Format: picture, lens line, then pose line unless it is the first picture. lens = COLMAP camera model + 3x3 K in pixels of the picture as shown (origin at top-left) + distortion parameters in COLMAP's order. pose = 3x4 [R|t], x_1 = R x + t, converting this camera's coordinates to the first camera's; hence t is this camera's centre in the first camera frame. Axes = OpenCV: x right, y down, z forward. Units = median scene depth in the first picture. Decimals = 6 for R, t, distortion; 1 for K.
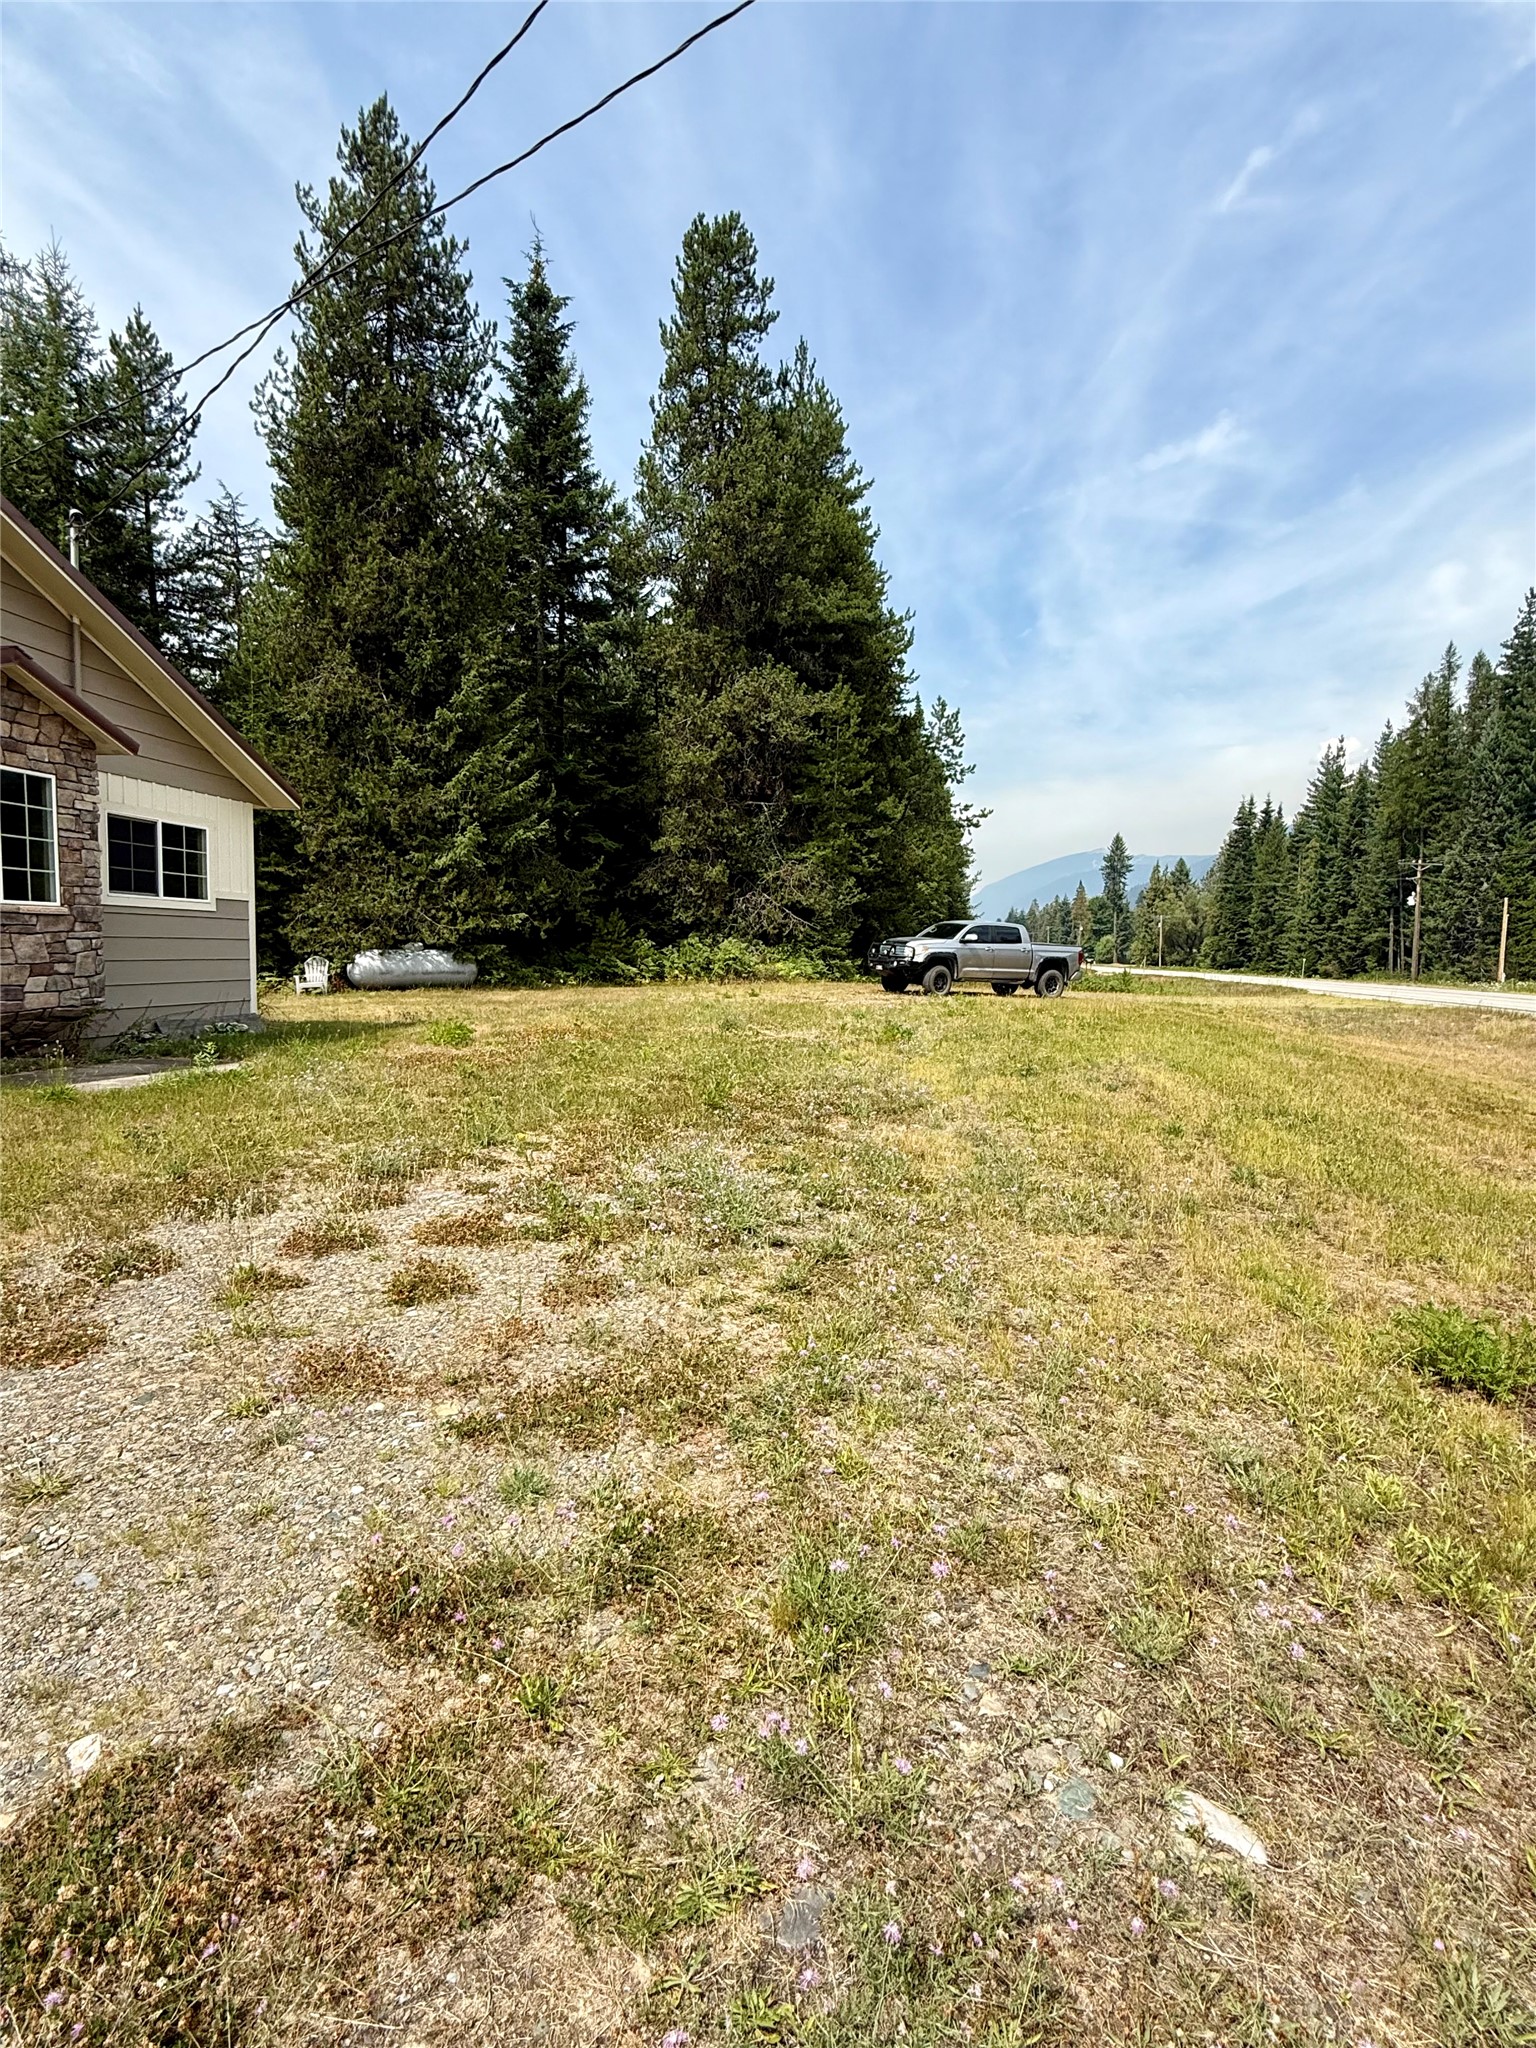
lens RADIAL K [[999.9, 0, 745.5], [0, 999.9, 1017.0], [0, 0, 1]] dist [0.007638, 0.001574]
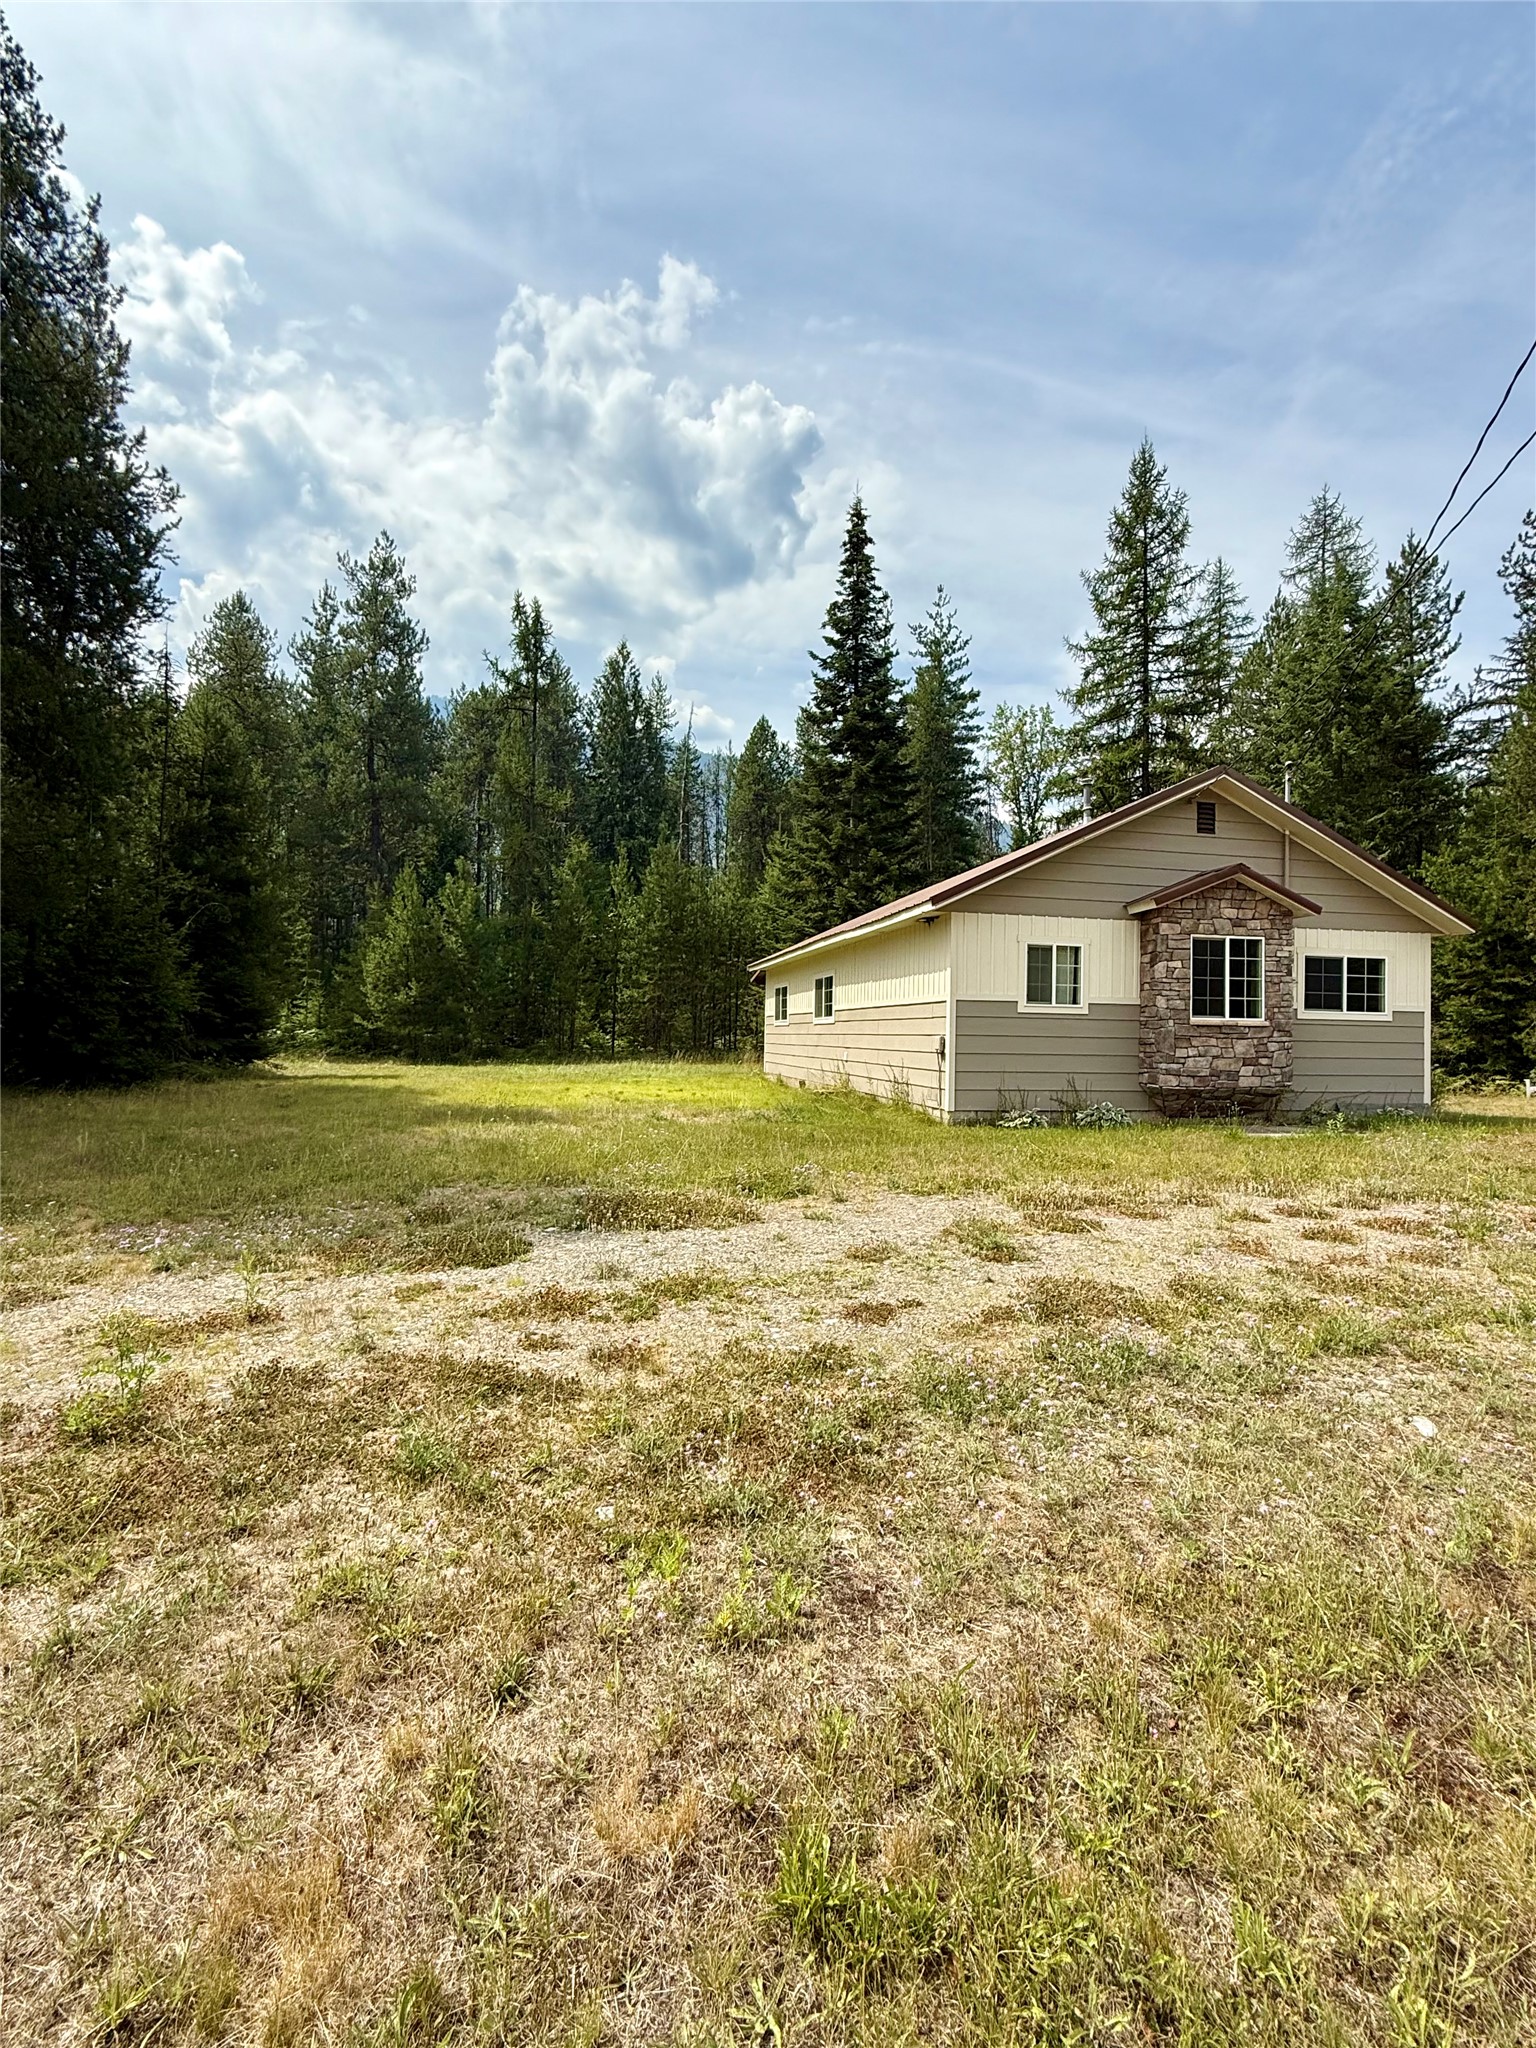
lens RADIAL K [[921.4, 0, 762.8], [0, 921.4, 1028.5], [0, 0, 1]] dist [-0.018578, 0.000087]
pose [[0.364266, -0.020744, -0.931064, 0.137089], [-0.072735, 0.996064, -0.050648, 0.011053], [0.928450, 0.086170, 0.361324, -0.086455]]
